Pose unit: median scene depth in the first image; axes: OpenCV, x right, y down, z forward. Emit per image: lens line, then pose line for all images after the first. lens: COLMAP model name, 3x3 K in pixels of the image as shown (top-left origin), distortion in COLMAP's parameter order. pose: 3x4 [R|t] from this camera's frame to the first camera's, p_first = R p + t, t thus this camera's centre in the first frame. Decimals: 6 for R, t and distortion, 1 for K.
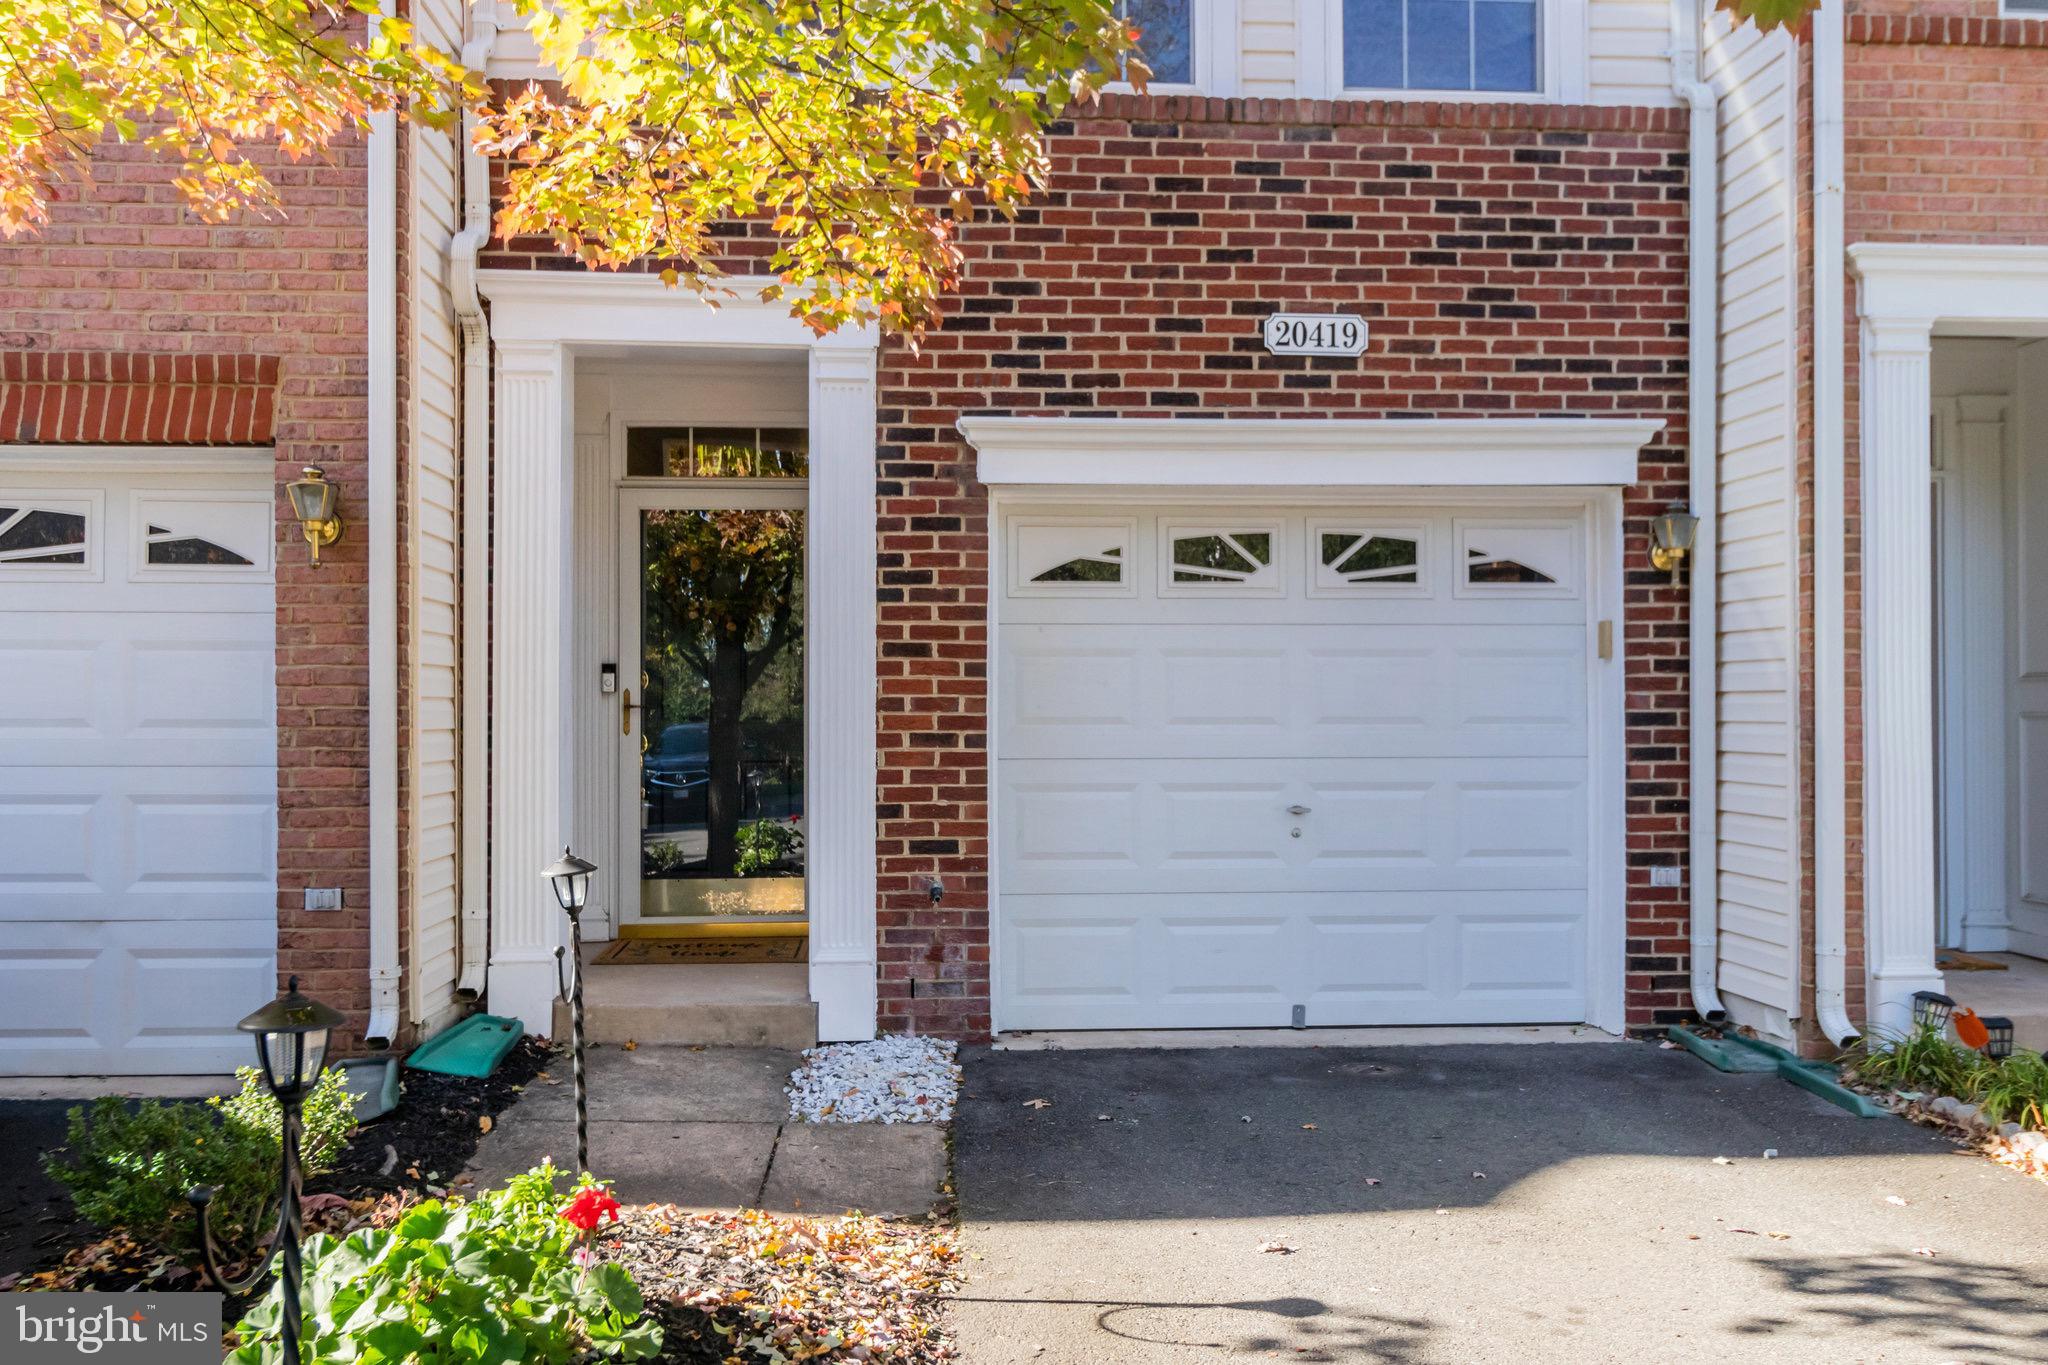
lens RADIAL K [[1724.7, 0, 962.7], [0, 1724.7, 733.3], [0, 0, 1]] dist [0.000564, -0.000855]
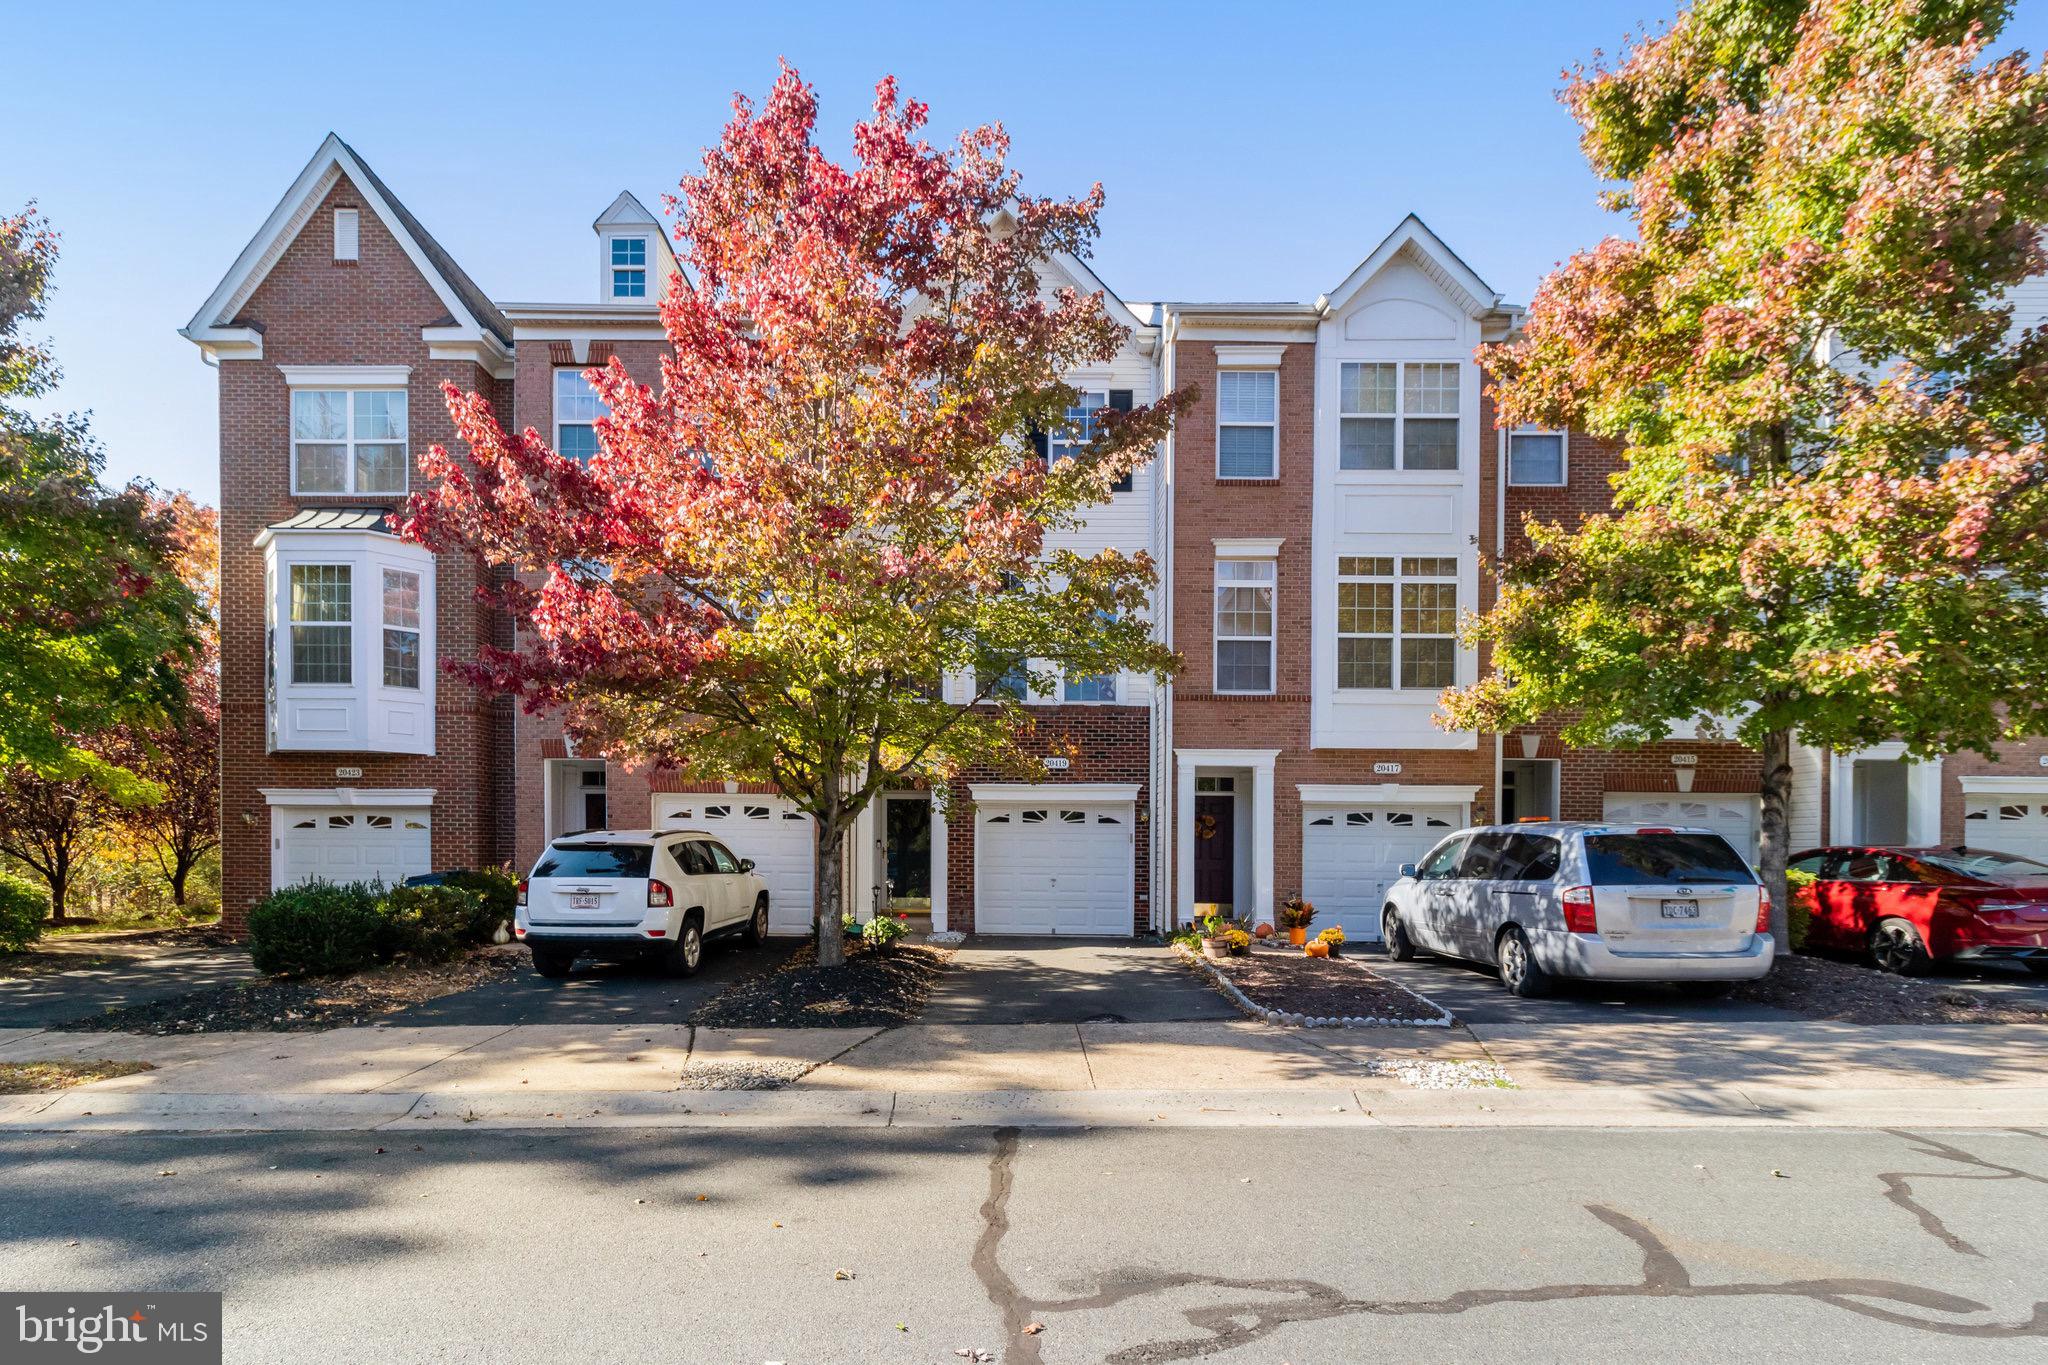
lens RADIAL K [[1725.9, 0, 1098.0], [0, 1725.9, 969.8], [0, 0, 1]] dist [0.000004, 0.005457]
pose [[0.999920, 0.012623, 0.000764, 0.306045], [-0.012646, 0.998024, 0.061550, 0.005004], [0.000015, -0.061555, 0.998104, -3.107584]]
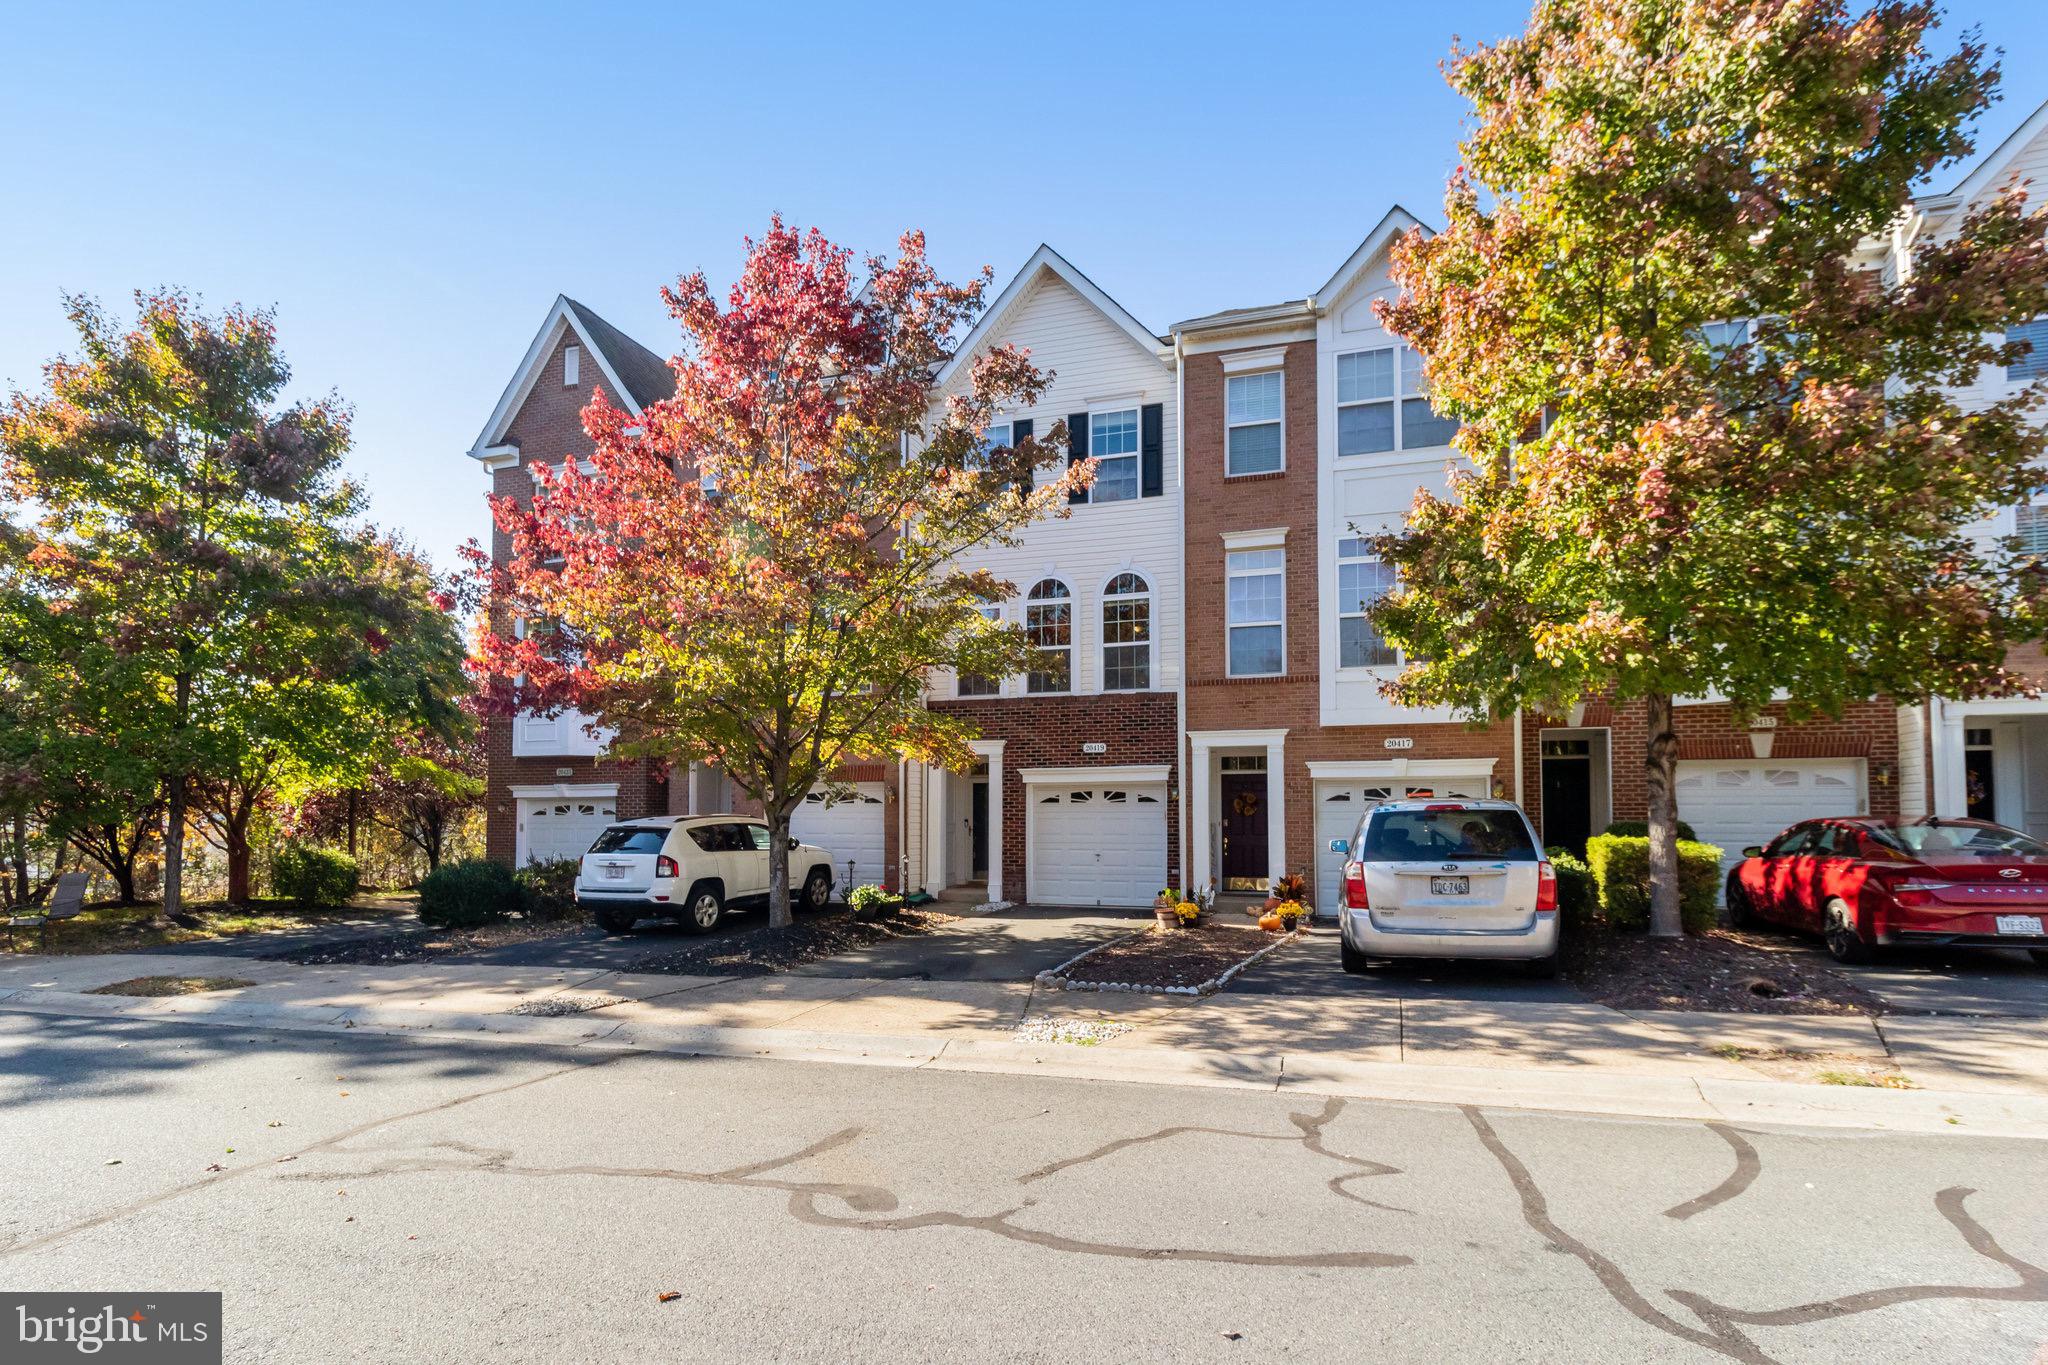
lens RADIAL K [[1810.6, 0, 907.8], [0, 1810.6, 789.5], [0, 0, 1]] dist [0.019098, 0.001254]
pose [[0.871356, -0.005041, -0.490626, 2.070850], [-0.005499, 0.999784, -0.020040, -0.026979], [0.490621, 0.020160, 0.871140, -3.296465]]
